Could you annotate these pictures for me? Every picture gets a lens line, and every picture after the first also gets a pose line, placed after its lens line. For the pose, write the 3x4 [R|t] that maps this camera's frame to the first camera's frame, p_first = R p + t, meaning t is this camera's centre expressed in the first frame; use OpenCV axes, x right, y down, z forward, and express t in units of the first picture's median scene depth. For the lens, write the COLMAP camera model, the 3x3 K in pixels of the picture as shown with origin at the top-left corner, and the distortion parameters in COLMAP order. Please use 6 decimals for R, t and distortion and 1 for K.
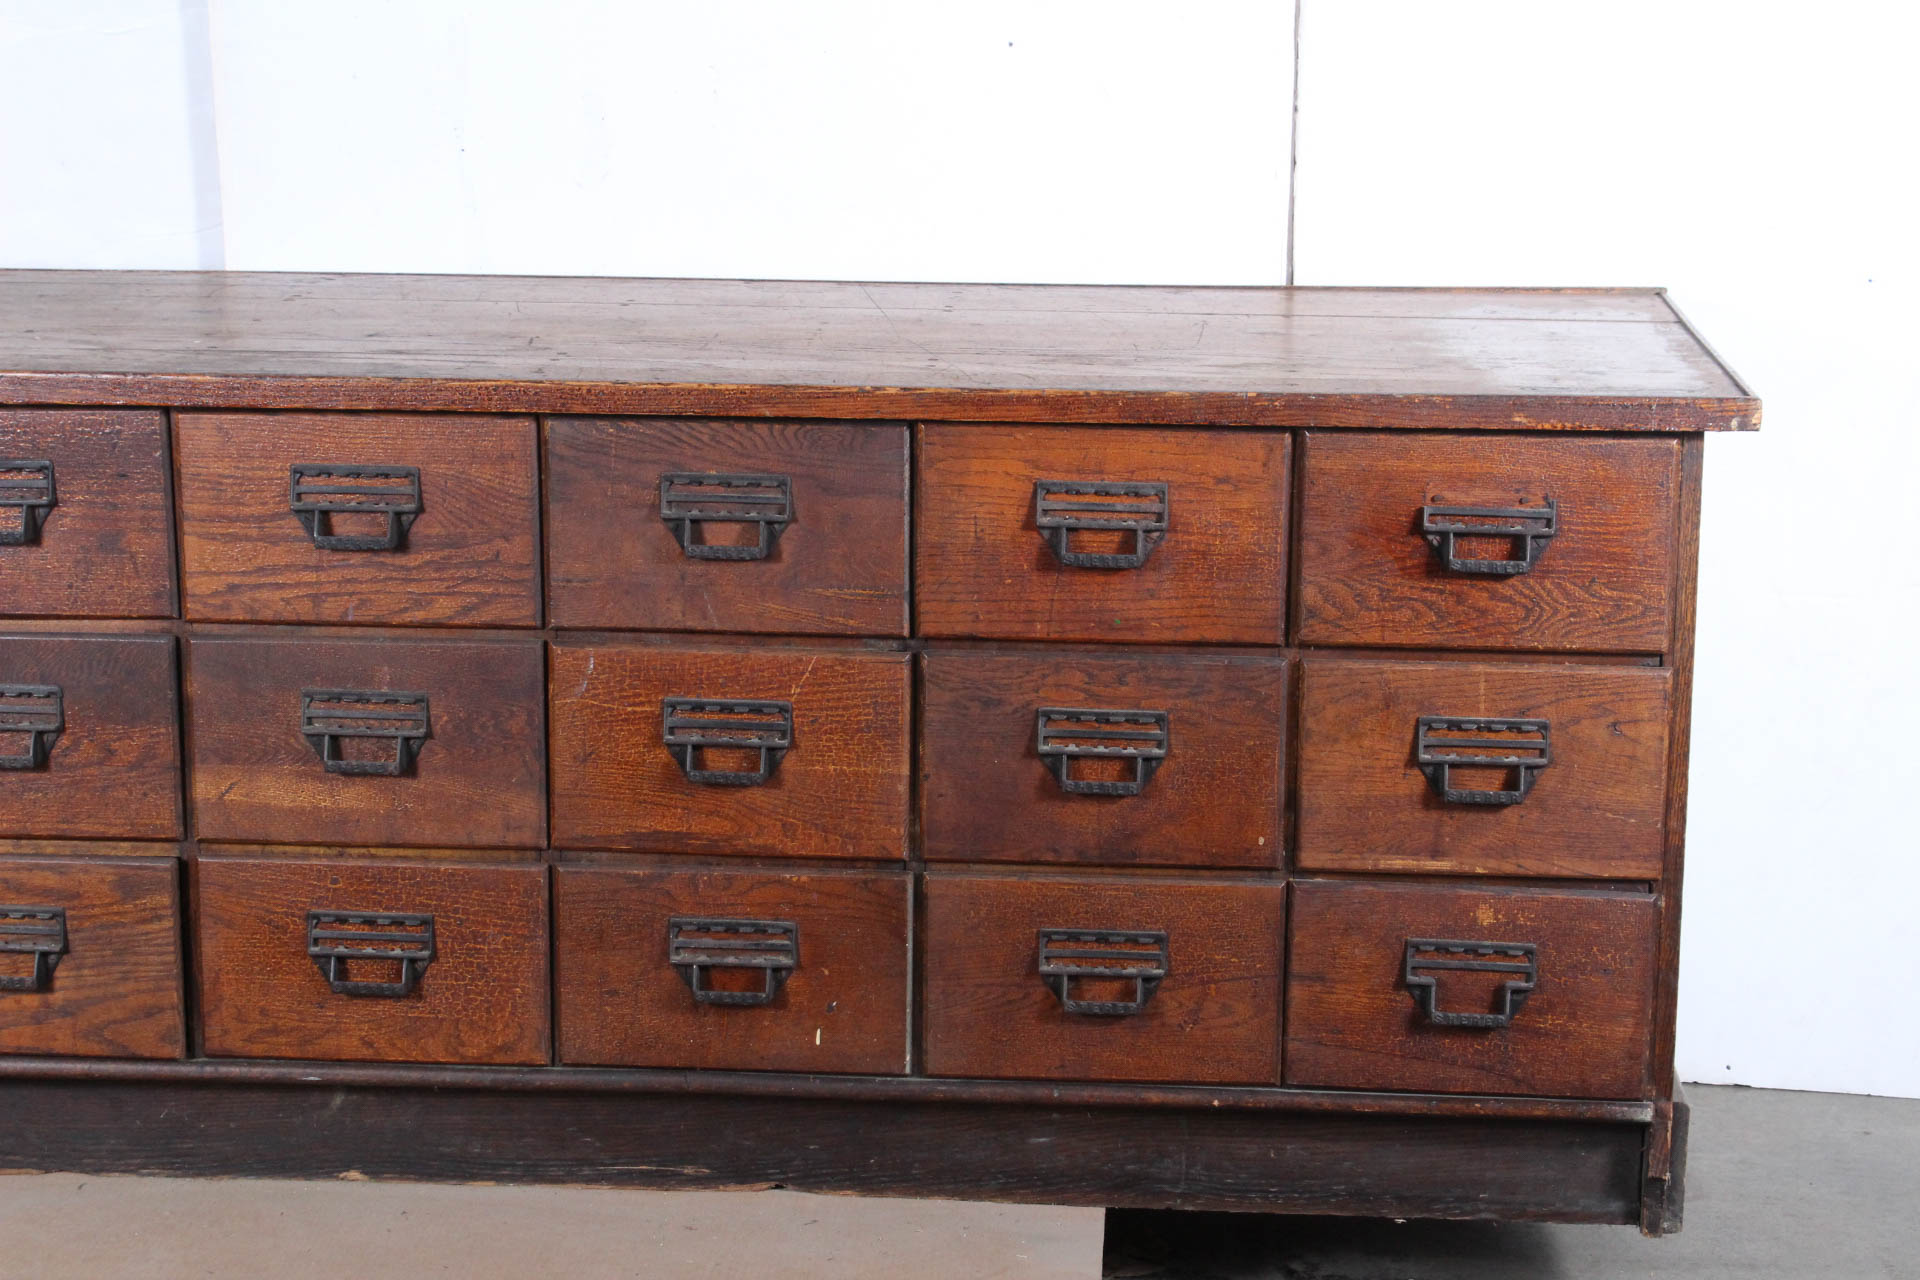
lens RADIAL K [[3672.6, 0, 956.7], [0, 3672.6, 635.6], [0, 0, 1]] dist [0.011383, 0.000000]
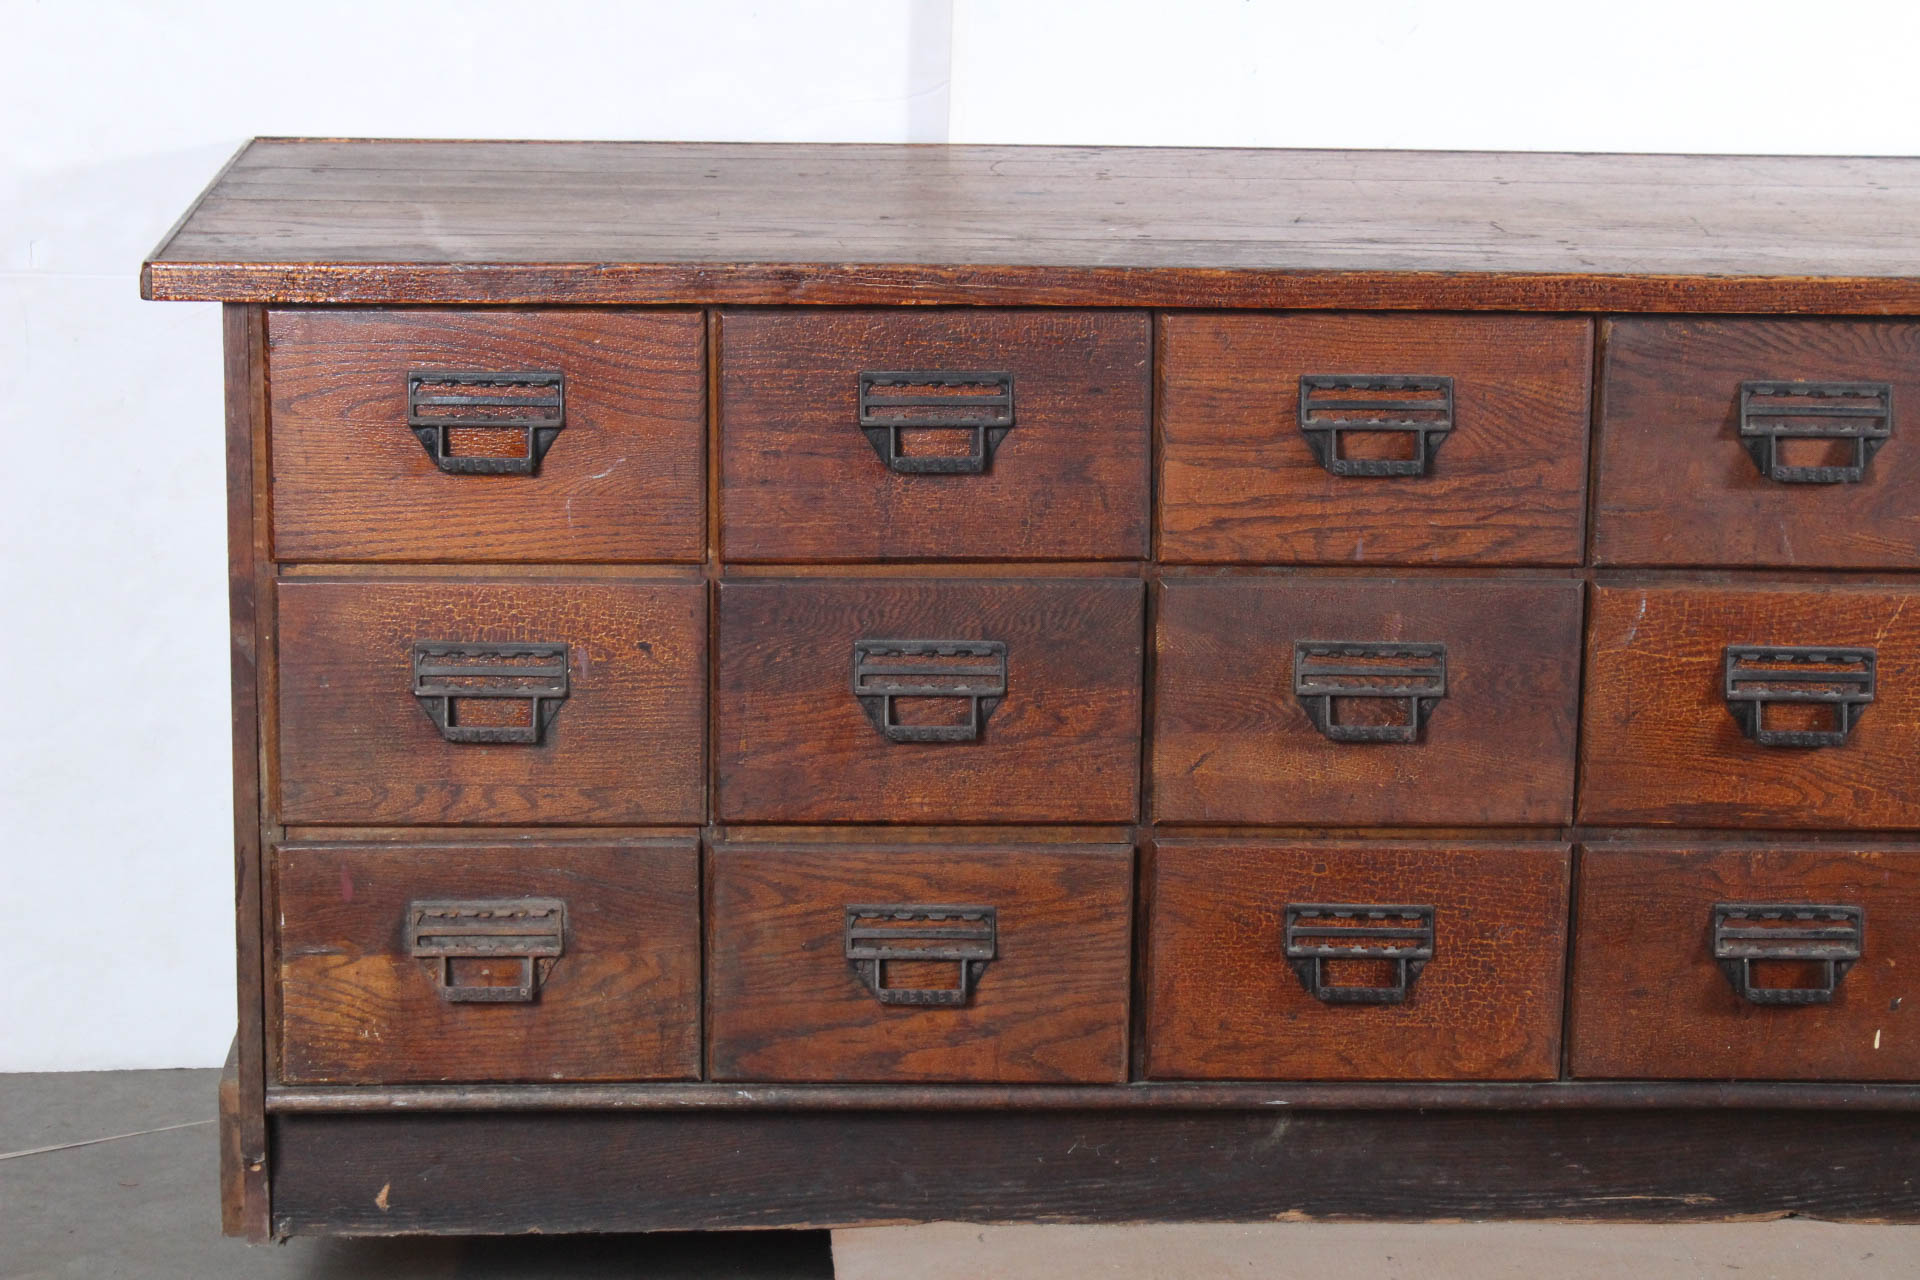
lens RADIAL K [[4265.3, 0, 958.5], [0, 4265.3, 628.4], [0, 0, 1]] dist [0.059101, 0.000000]
pose [[0.993613, -0.014356, 0.111921, -0.369880], [0.012568, 0.999782, 0.016669, -0.005915], [-0.112135, -0.015156, 0.993577, 0.036002]]
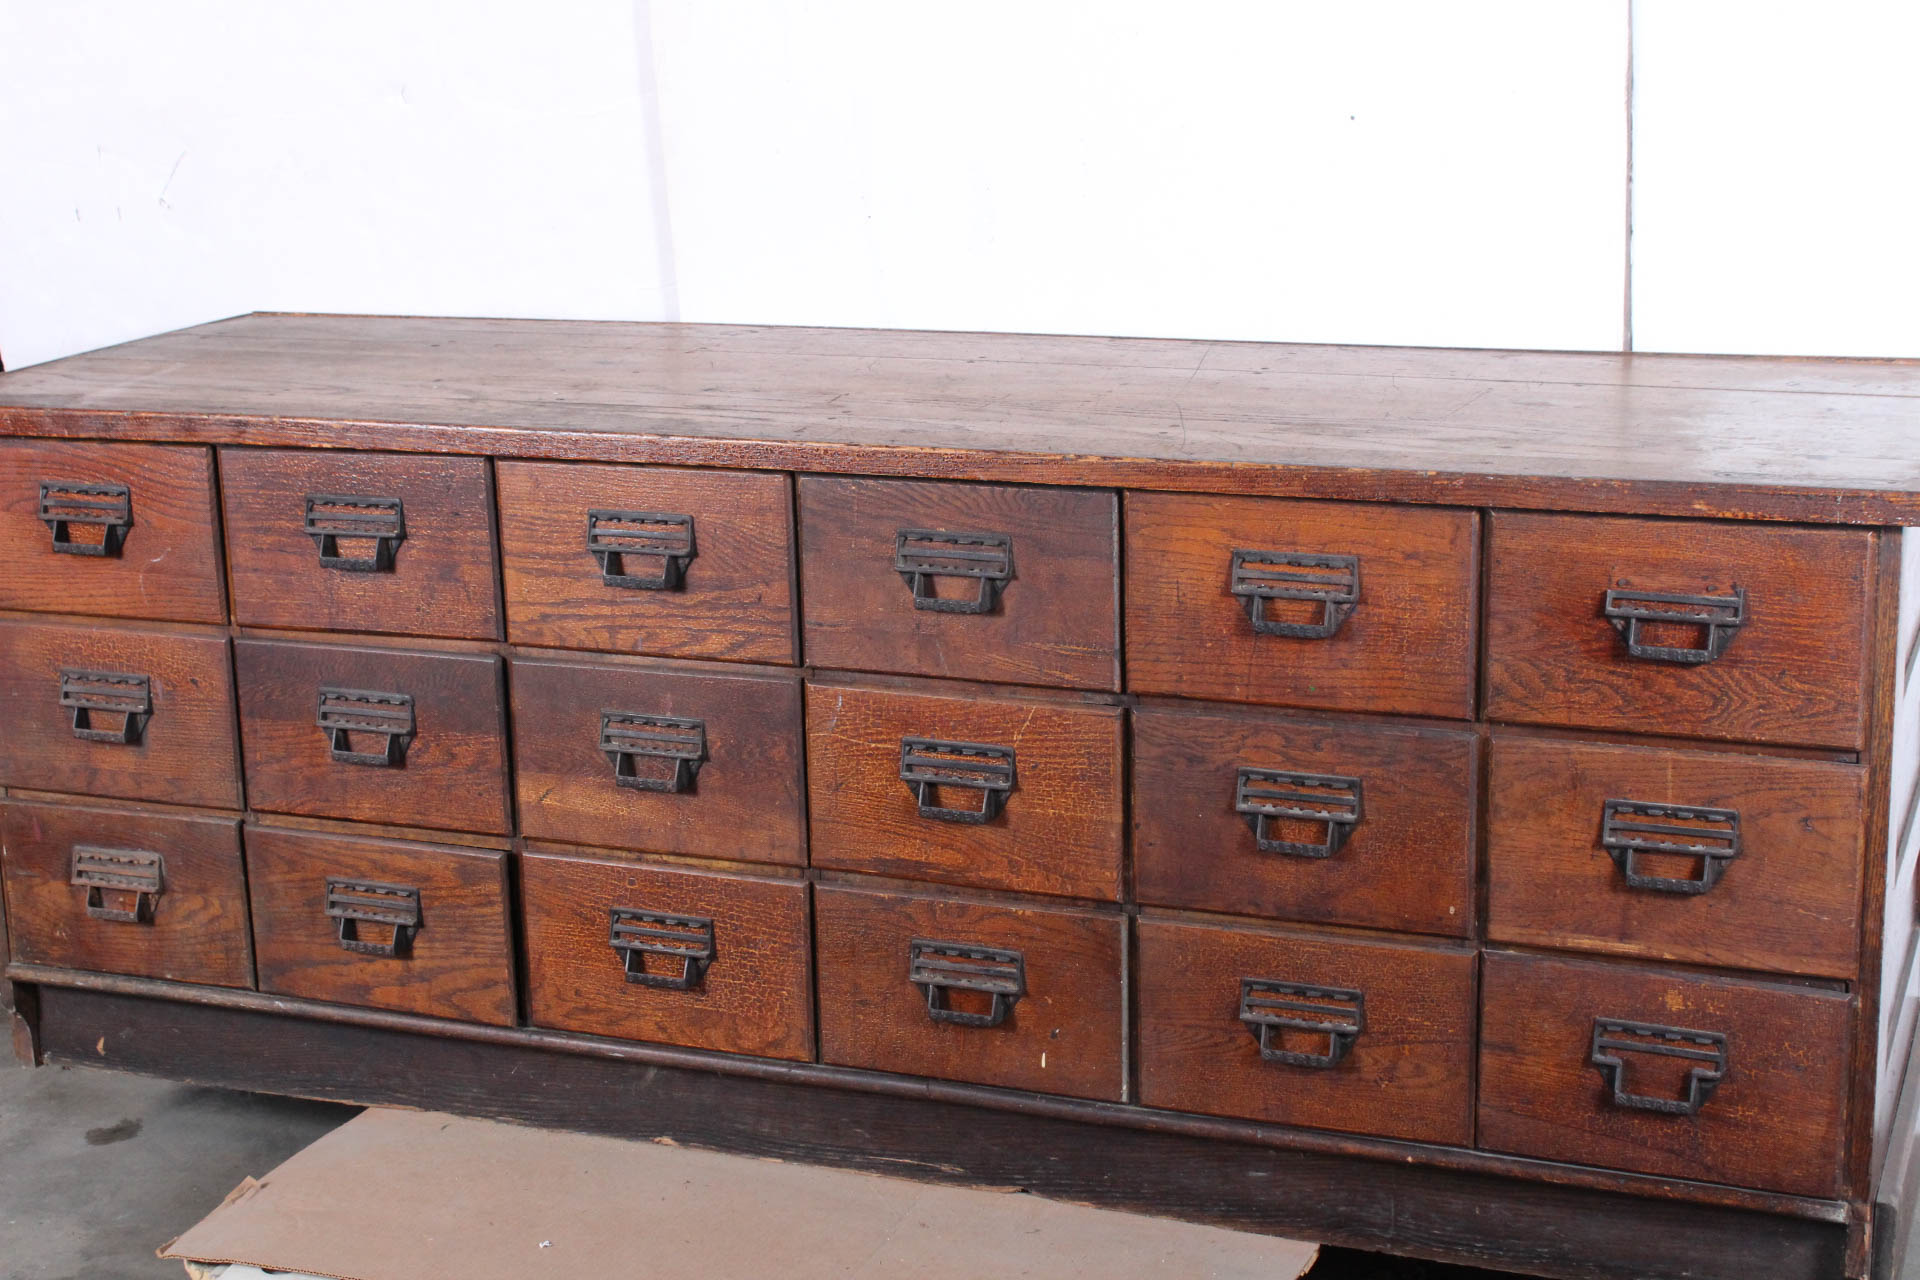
lens RADIAL K [[2954.8, 0, 951.8], [0, 2954.8, 629.0], [0, 0, 1]] dist [-0.032114, 0.000000]
pose [[0.950037, 0.044100, -0.309006, 0.201089], [-0.037454, 0.998922, 0.027409, -0.039055], [0.309882, -0.014466, 0.950665, 0.184471]]
